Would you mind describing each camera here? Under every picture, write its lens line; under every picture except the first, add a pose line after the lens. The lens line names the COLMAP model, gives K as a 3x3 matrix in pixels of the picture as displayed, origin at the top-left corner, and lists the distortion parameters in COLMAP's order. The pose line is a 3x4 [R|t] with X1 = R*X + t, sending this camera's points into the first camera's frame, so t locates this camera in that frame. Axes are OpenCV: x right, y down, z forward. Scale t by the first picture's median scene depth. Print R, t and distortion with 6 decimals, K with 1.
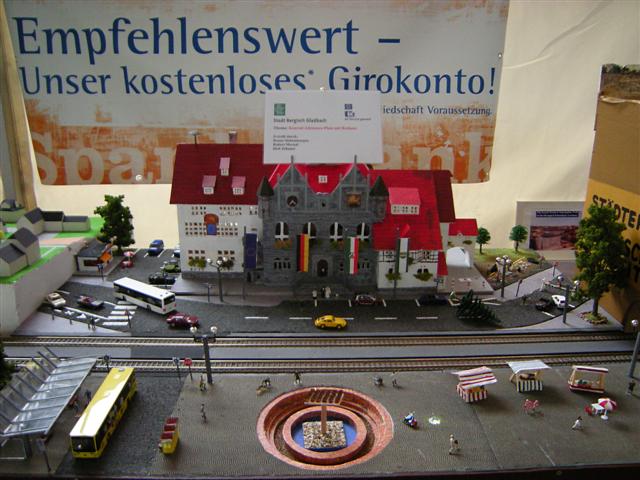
lens RADIAL K [[515.6, 0, 320.0], [0, 515.6, 240.0], [0, 0, 1]] dist [-0.117157, 0.086809]
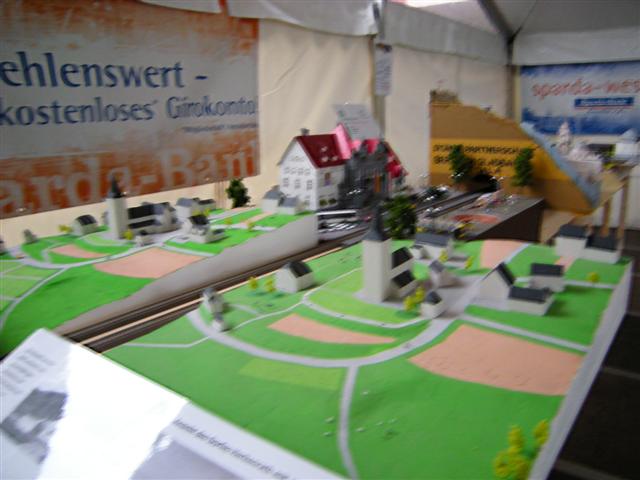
lens RADIAL K [[515.6, 0, 320.0], [0, 515.6, 240.0], [0, 0, 1]] dist [-0.117157, 0.086809]
pose [[0.632214, -0.211254, 0.745437, -0.779223], [0.251204, 0.966028, 0.060720, 0.023565], [-0.732941, 0.148869, 0.663804, -0.069562]]
